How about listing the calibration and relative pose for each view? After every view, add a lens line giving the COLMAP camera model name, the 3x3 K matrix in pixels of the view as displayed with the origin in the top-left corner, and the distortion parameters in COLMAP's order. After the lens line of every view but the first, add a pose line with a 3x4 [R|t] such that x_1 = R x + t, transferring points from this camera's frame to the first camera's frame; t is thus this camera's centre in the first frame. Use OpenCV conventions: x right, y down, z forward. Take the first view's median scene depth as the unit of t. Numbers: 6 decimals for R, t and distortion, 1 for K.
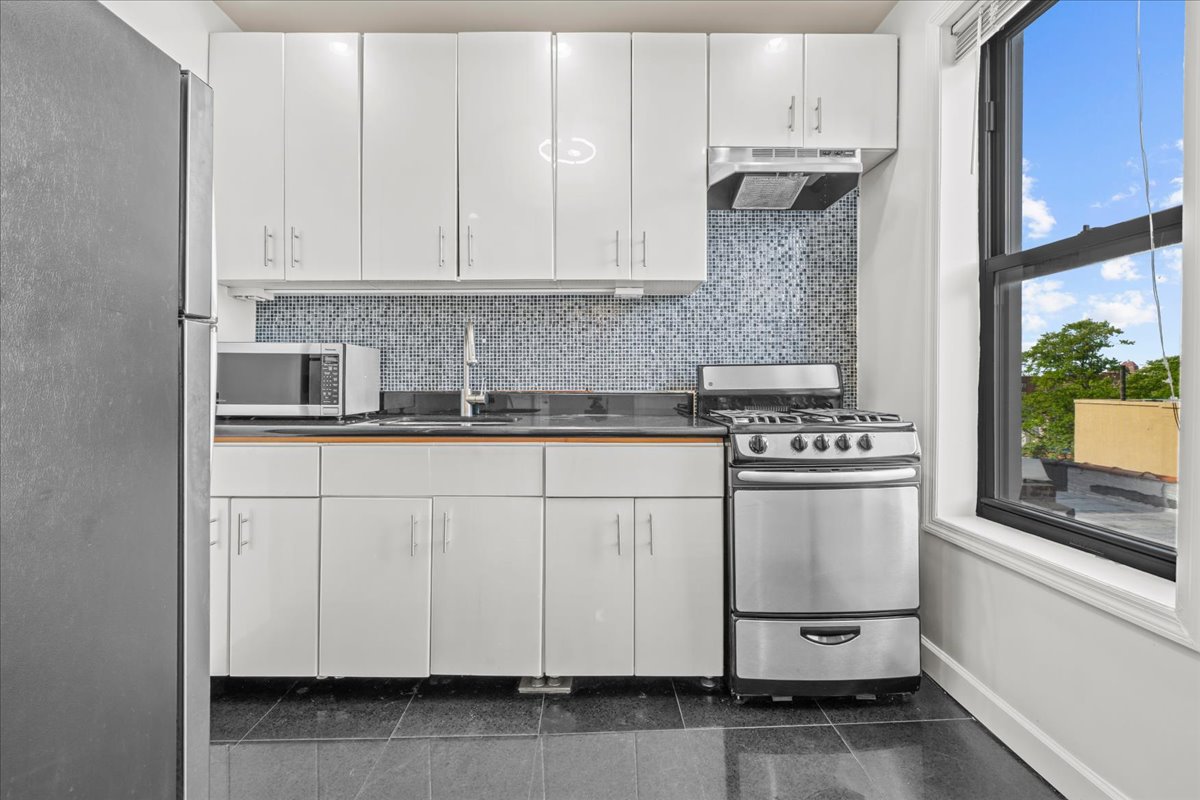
lens RADIAL K [[541.4, 0, 600.2], [0, 541.4, 390.0], [0, 0, 1]] dist [0.000046, 0.000120]
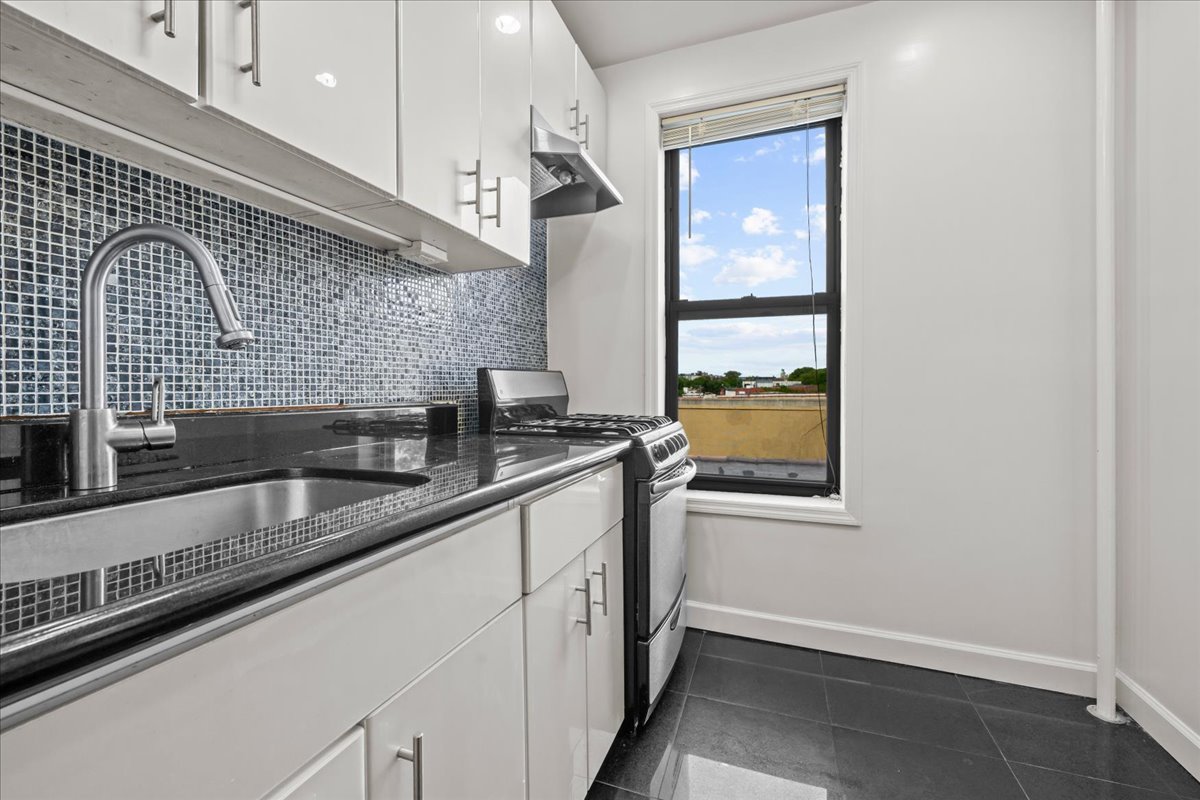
lens RADIAL K [[493.6, 0, 600.3], [0, 493.6, 391.8], [0, 0, 1]] dist [-0.000870, 0.000349]
pose [[0.363804, -0.005032, 0.931462, -0.408013], [0.015472, 0.999880, -0.000642, -0.007735], [-0.931347, 0.014645, 0.363838, 0.561128]]
